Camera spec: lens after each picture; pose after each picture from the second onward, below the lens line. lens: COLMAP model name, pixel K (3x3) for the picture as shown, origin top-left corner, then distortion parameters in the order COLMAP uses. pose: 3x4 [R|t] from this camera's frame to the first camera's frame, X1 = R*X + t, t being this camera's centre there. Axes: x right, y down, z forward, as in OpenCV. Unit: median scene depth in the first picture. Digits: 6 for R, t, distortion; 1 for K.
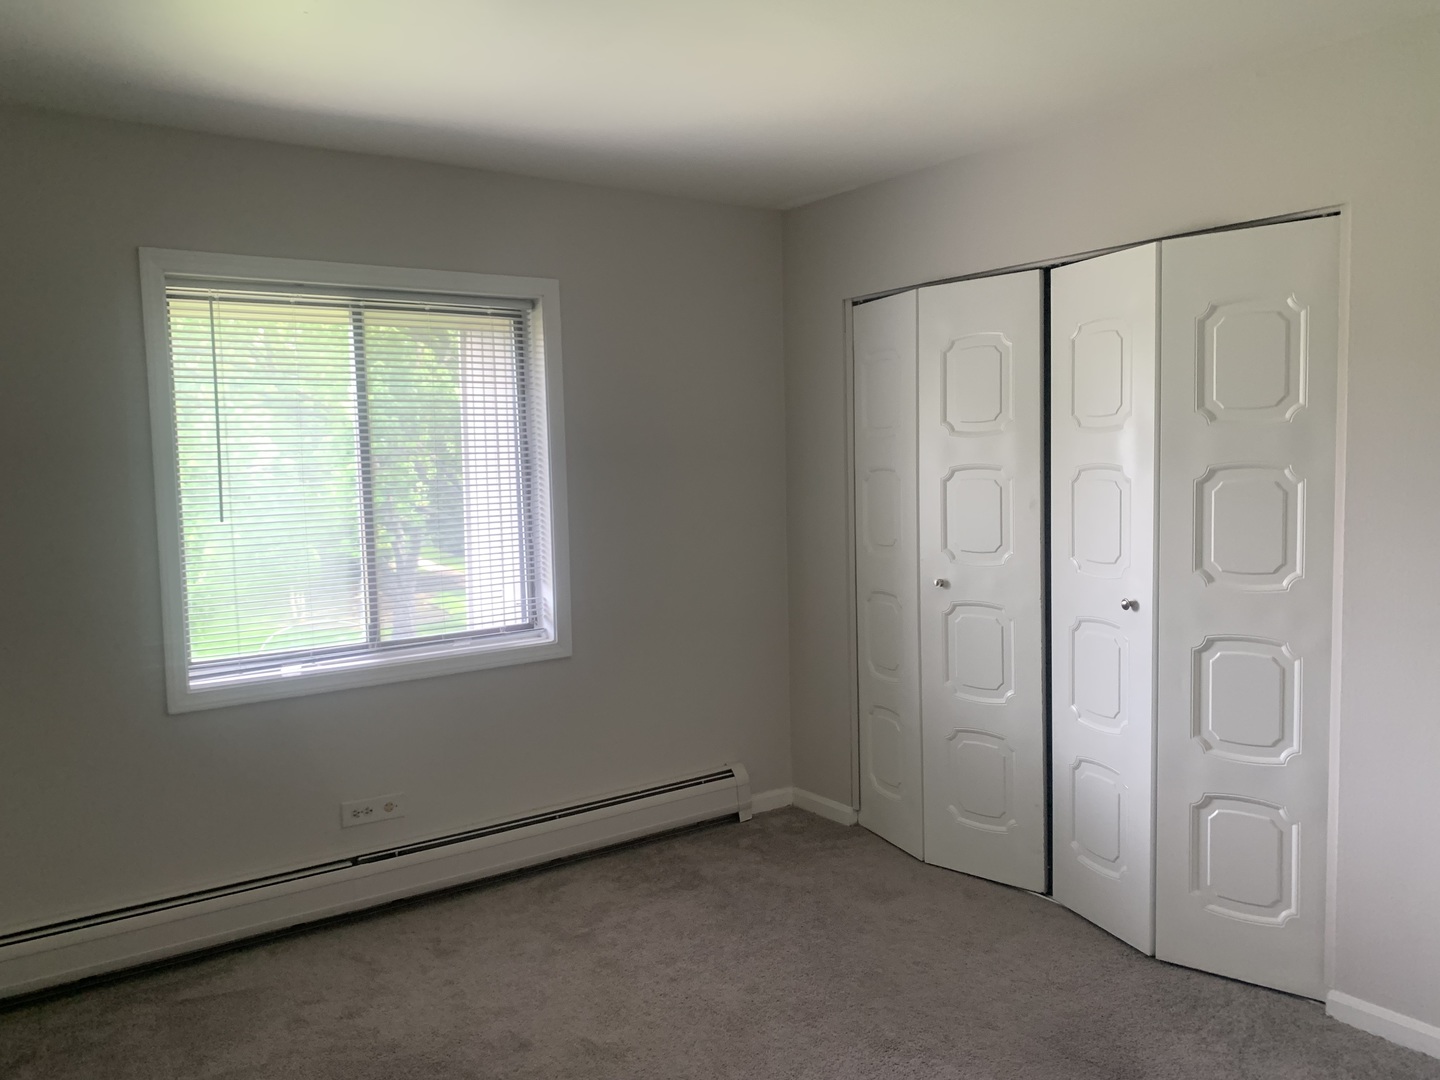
lens RADIAL K [[1112.5, 0, 720.0], [0, 1112.5, 540.0], [0, 0, 1]] dist [0.007353, -0.001507]
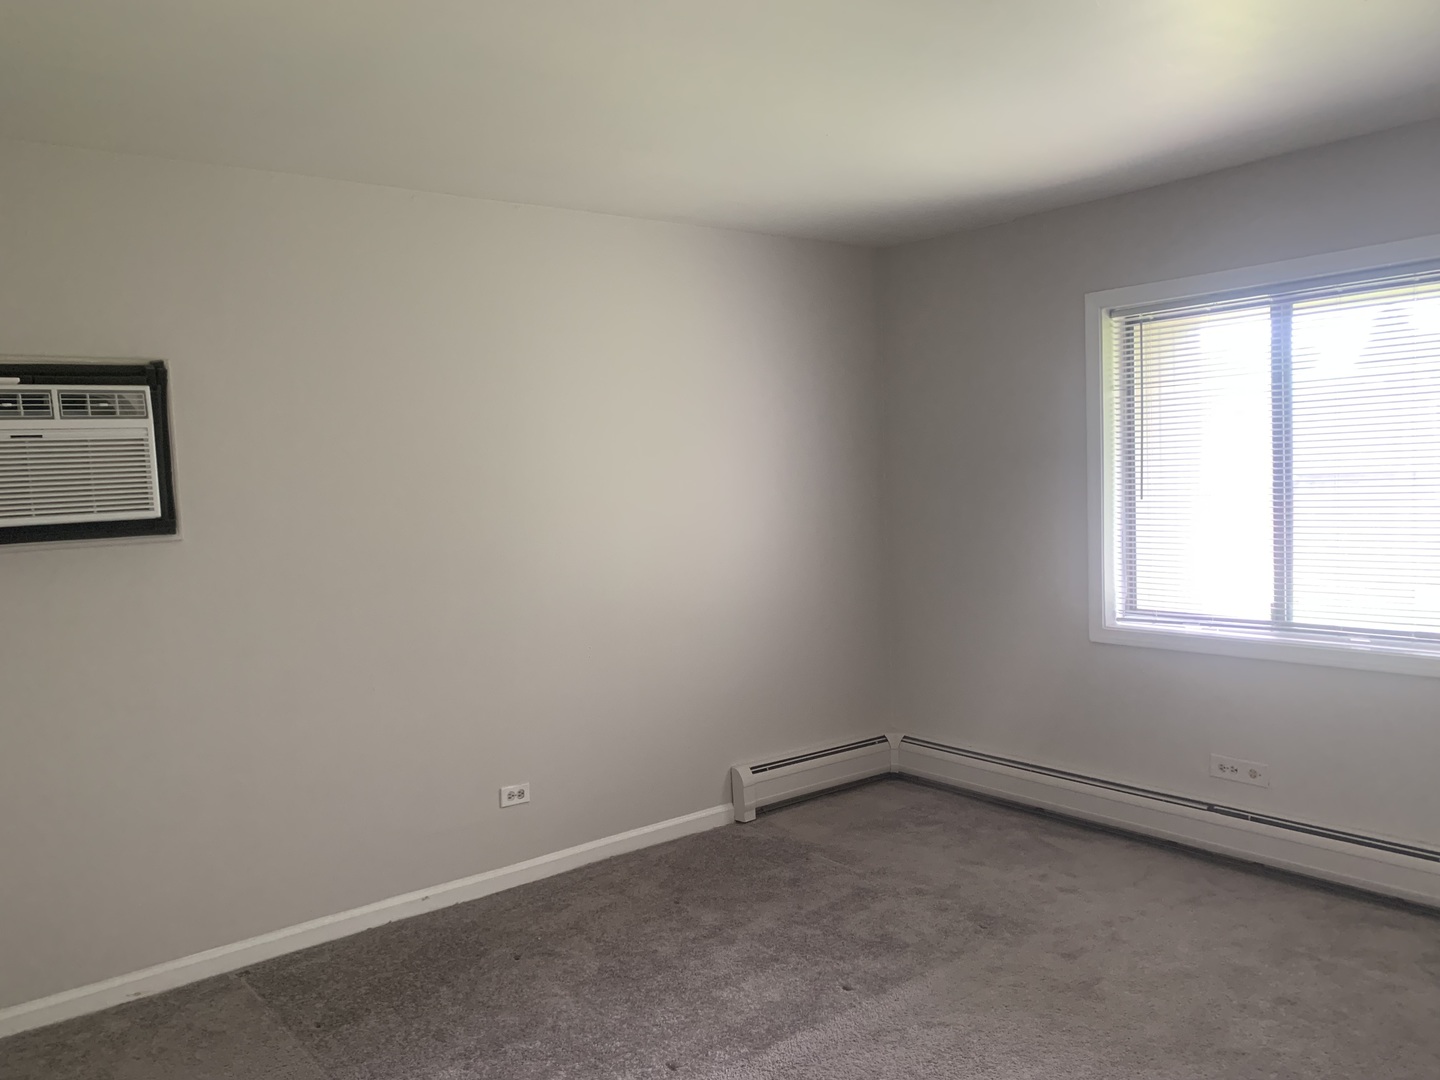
lens RADIAL K [[1112.5, 0, 720.0], [0, 1112.5, 540.0], [0, 0, 1]] dist [0.007353, -0.001507]
pose [[0.078508, 0.085954, -0.993201, 0.724668], [-0.041235, 0.995704, 0.082911, -0.052296], [0.996060, 0.034445, 0.081715, 0.407124]]
